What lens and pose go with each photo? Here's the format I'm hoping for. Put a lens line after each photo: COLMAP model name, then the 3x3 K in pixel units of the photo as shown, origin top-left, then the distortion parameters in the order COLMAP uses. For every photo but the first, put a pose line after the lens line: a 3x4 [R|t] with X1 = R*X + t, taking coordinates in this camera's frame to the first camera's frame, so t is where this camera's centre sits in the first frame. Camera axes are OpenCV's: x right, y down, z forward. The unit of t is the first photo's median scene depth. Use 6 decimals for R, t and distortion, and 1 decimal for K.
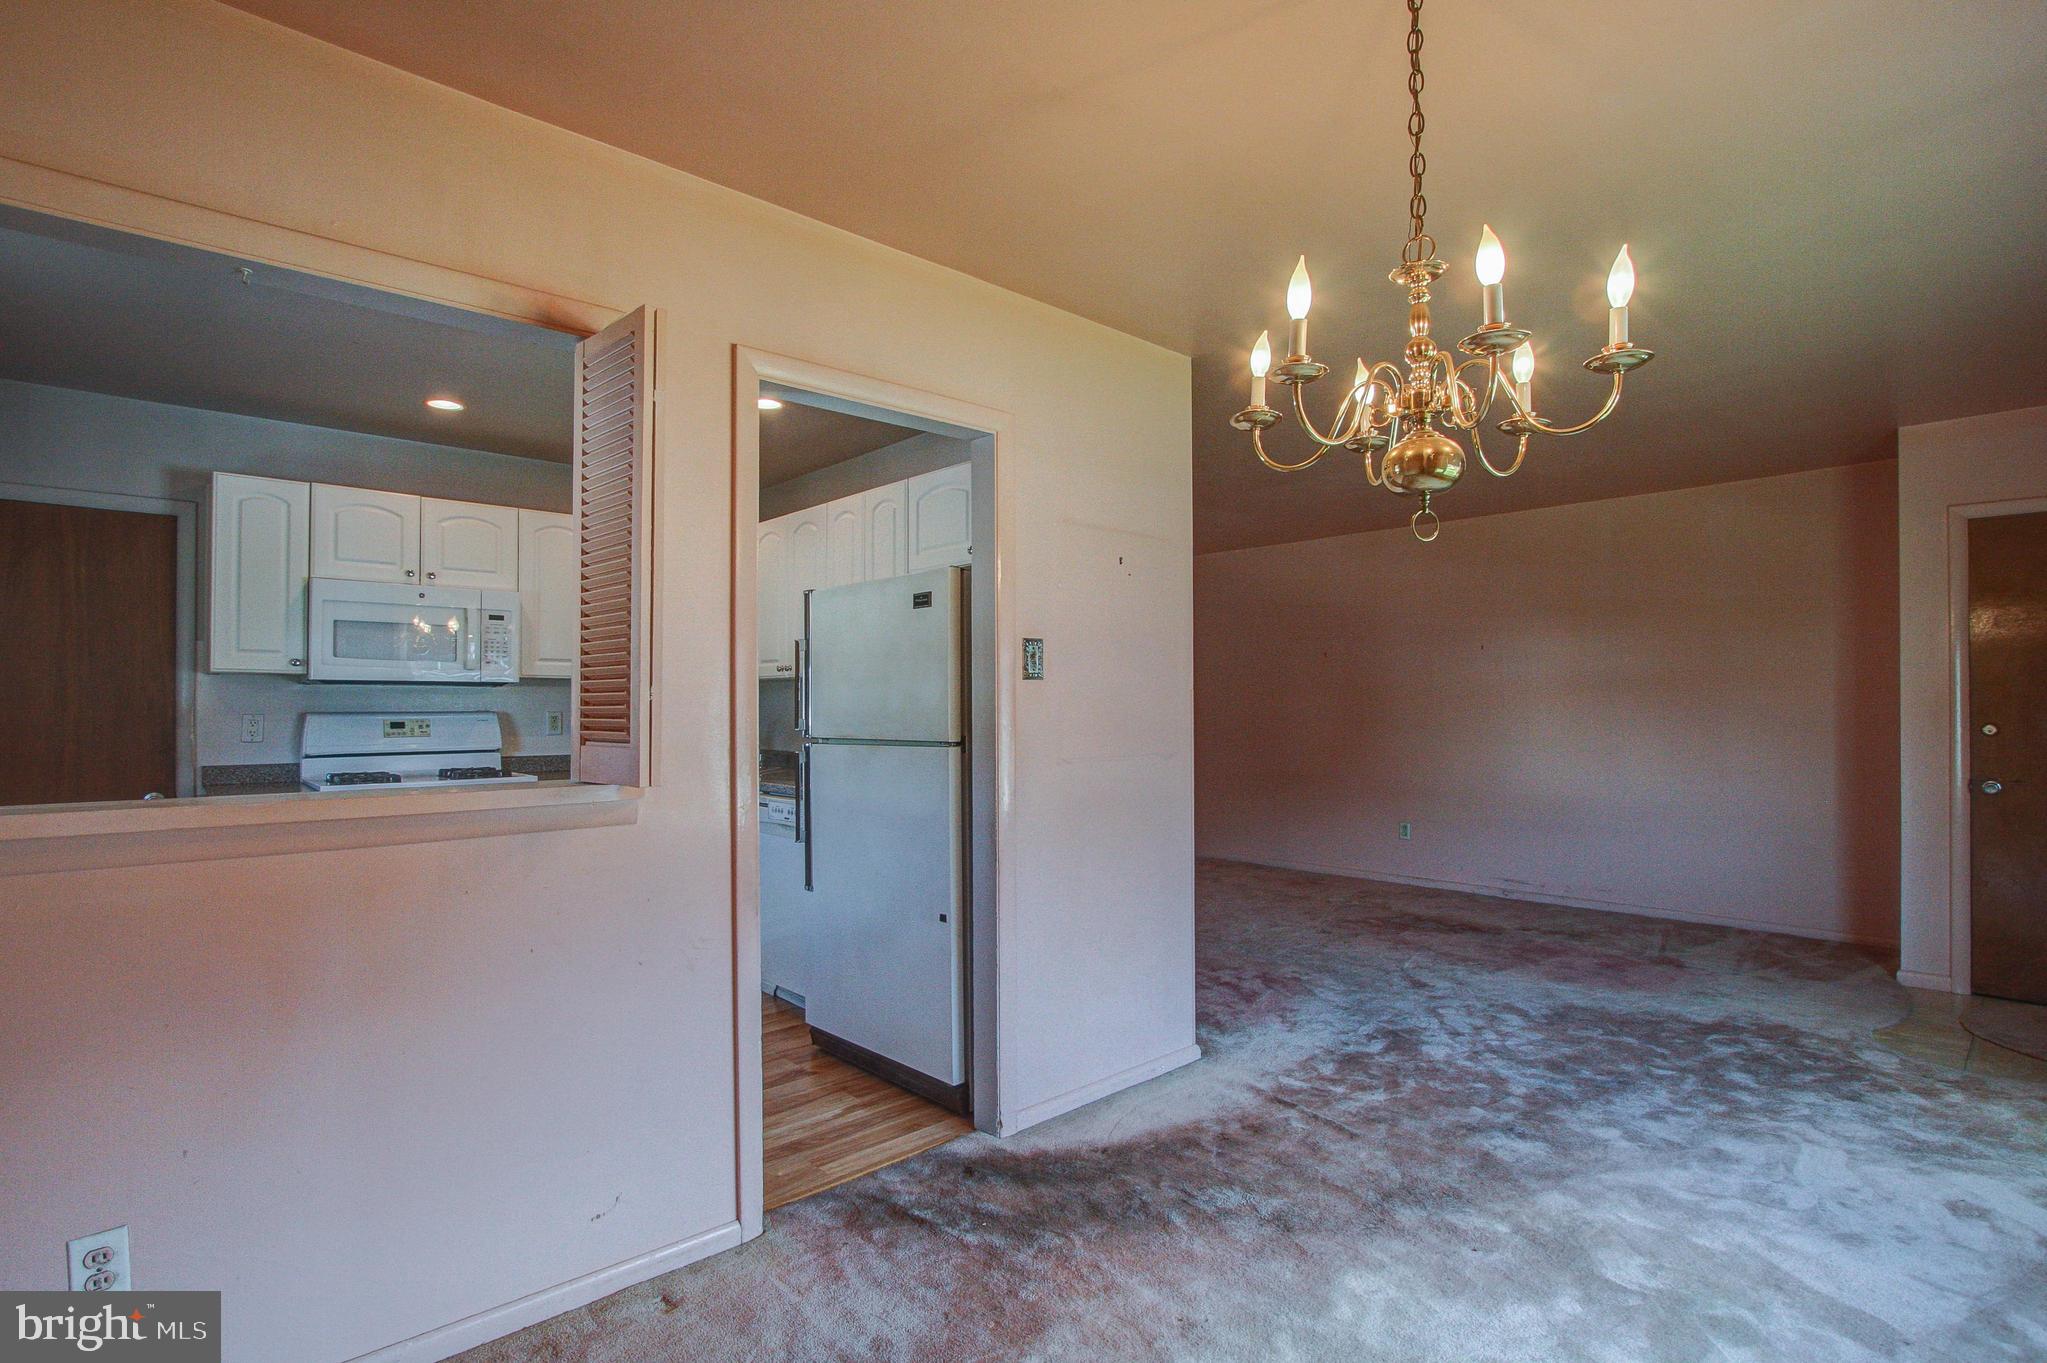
lens RADIAL K [[979.8, 0, 1018.8], [0, 979.8, 696.9], [0, 0, 1]] dist [-0.018983, 0.002289]
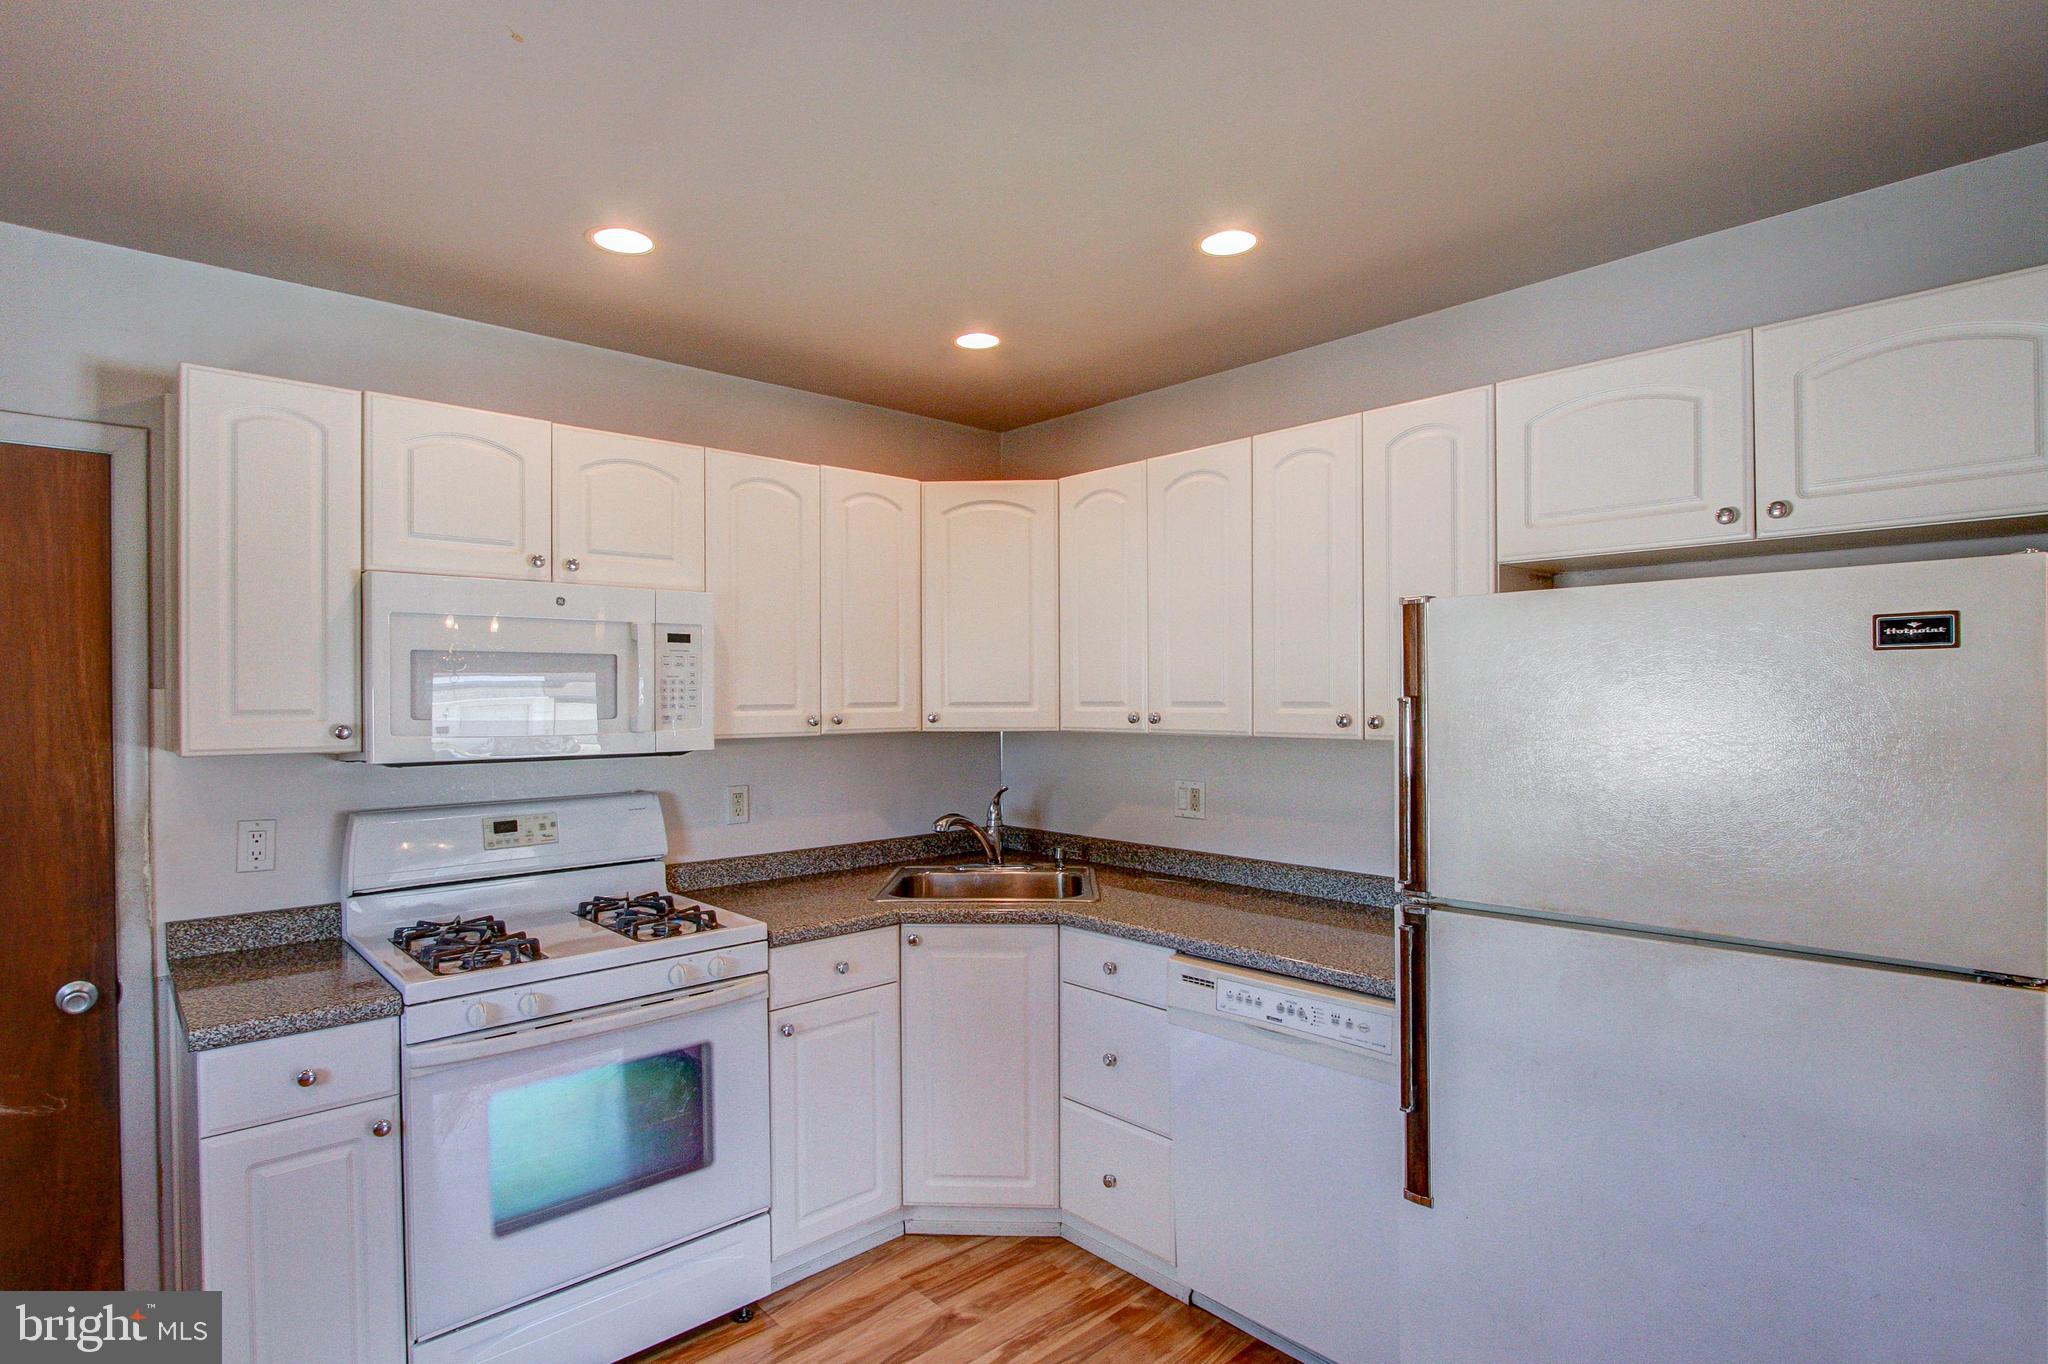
lens RADIAL K [[1043.2, 0, 1023.1], [0, 1043.2, 698.5], [0, 0, 1]] dist [-0.019664, 0.001095]
pose [[0.999950, -0.003617, 0.009352, -0.371943], [0.003478, 0.999884, 0.014826, -0.059332], [-0.009405, -0.014792, 0.999846, 0.424988]]
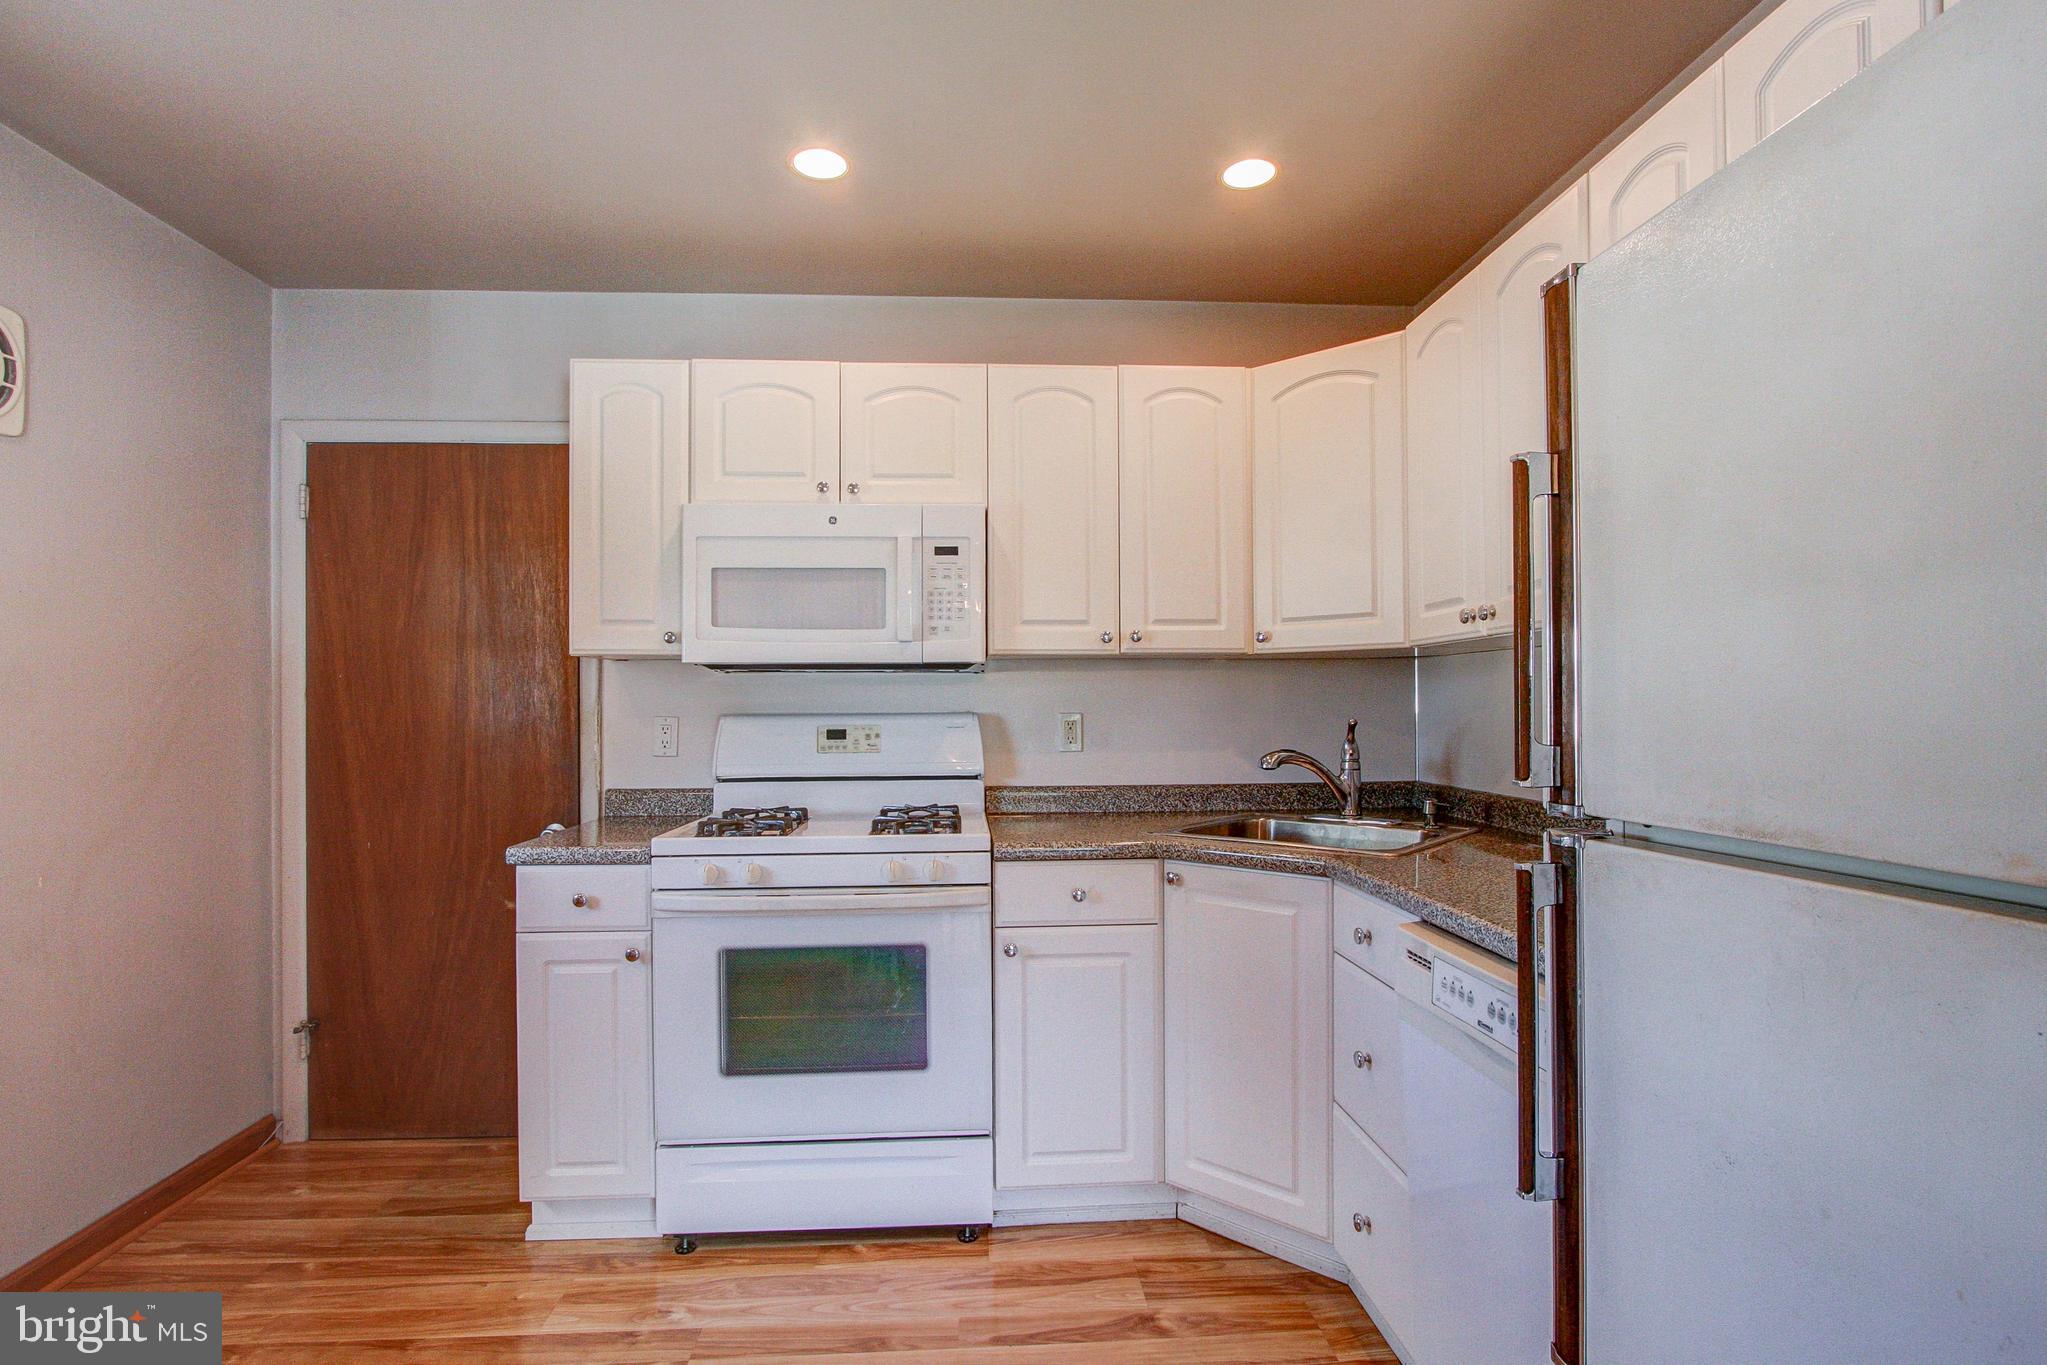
lens RADIAL K [[999.4, 0, 1020.2], [0, 999.4, 702.3], [0, 0, 1]] dist [-0.018664, 0.002021]
pose [[0.779635, -0.005038, -0.626213, -0.142982], [0.009123, 0.999953, 0.003313, 0.007545], [0.626167, -0.008296, 0.779645, 0.614316]]
